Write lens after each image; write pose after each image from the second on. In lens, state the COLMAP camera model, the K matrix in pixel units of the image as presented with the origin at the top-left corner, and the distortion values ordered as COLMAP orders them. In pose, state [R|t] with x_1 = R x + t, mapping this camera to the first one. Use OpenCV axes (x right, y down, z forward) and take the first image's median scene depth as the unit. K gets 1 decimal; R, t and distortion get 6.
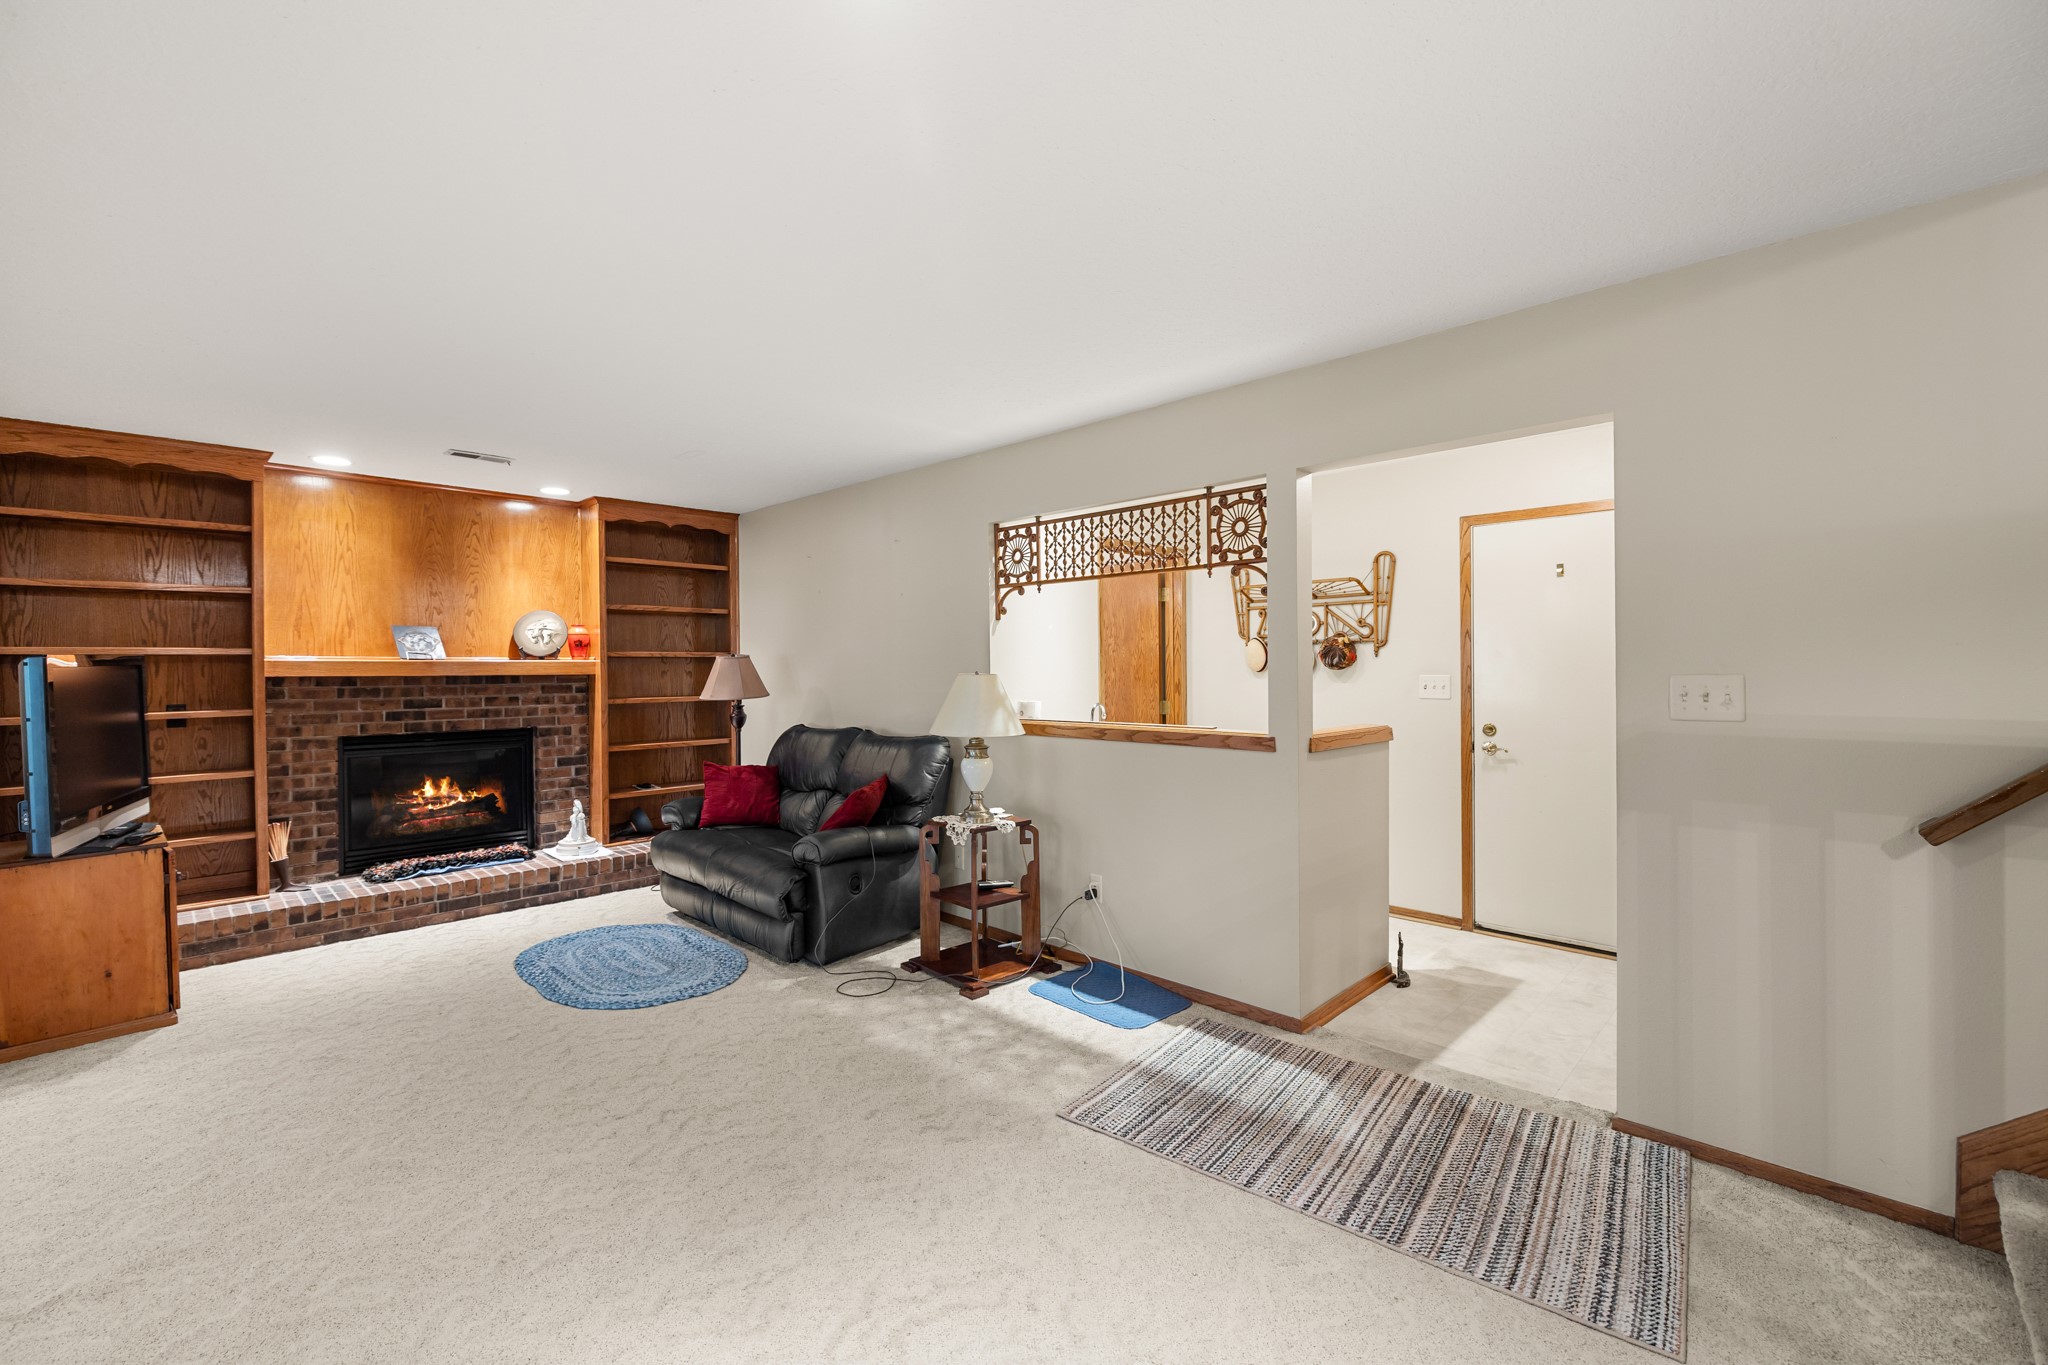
lens RADIAL K [[859.6, 0, 1026.0], [0, 859.6, 670.5], [0, 0, 1]] dist [0.001510, 0.000584]
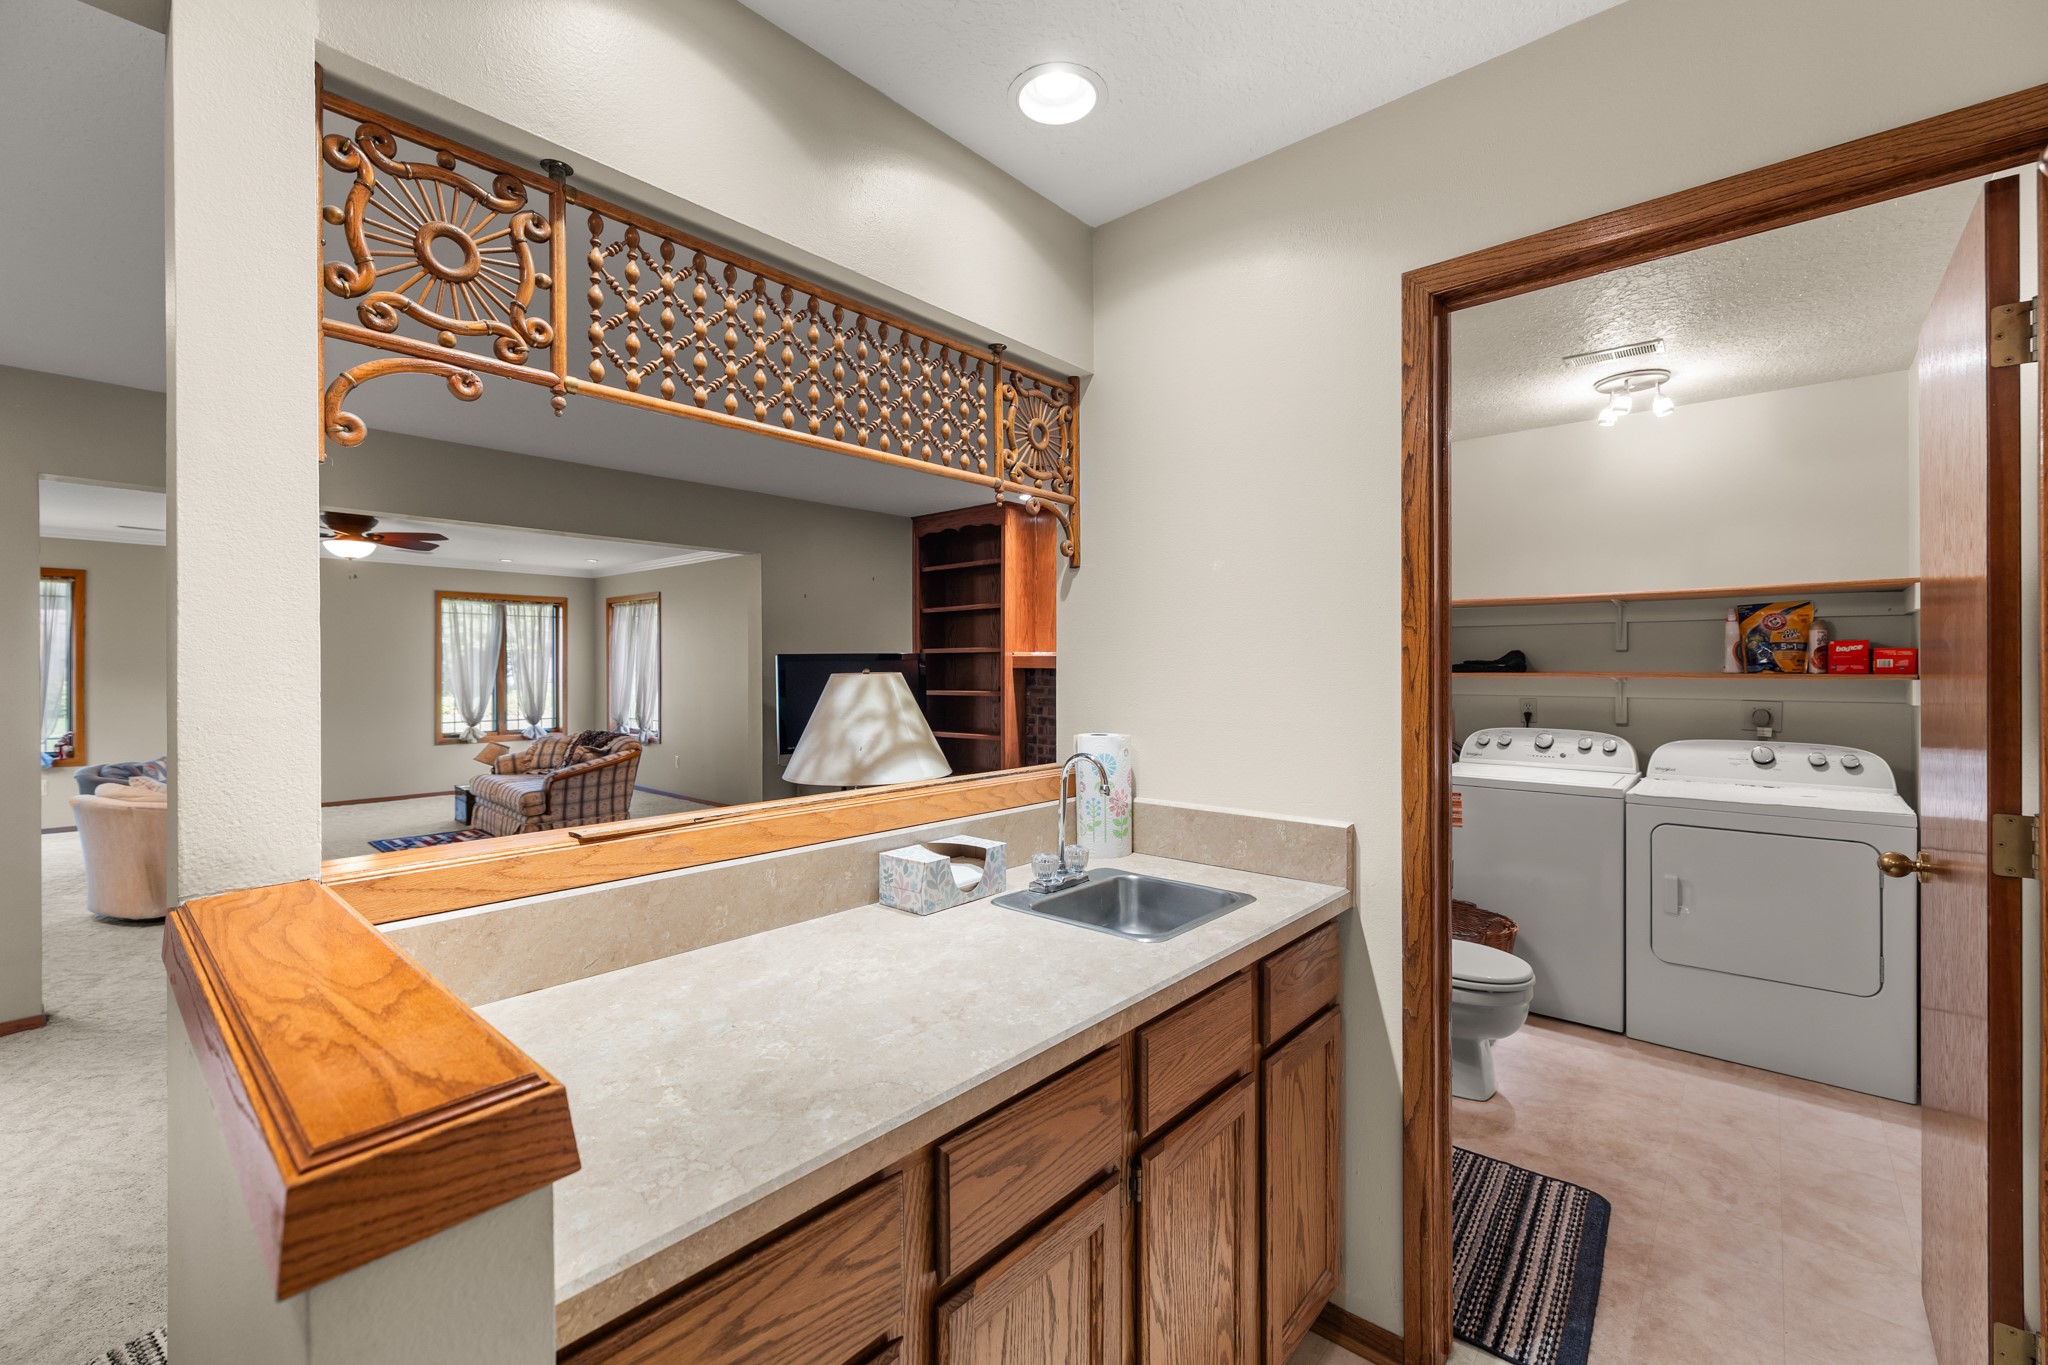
lens RADIAL K [[868.8, 0, 1026.3], [0, 868.8, 670.1], [0, 0, 1]] dist [0.001756, 0.000068]
pose [[0.048757, 0.011363, -0.998746, 0.442342], [-0.003368, 0.999931, 0.011212, -0.004521], [0.998805, 0.002817, 0.048792, 0.882401]]
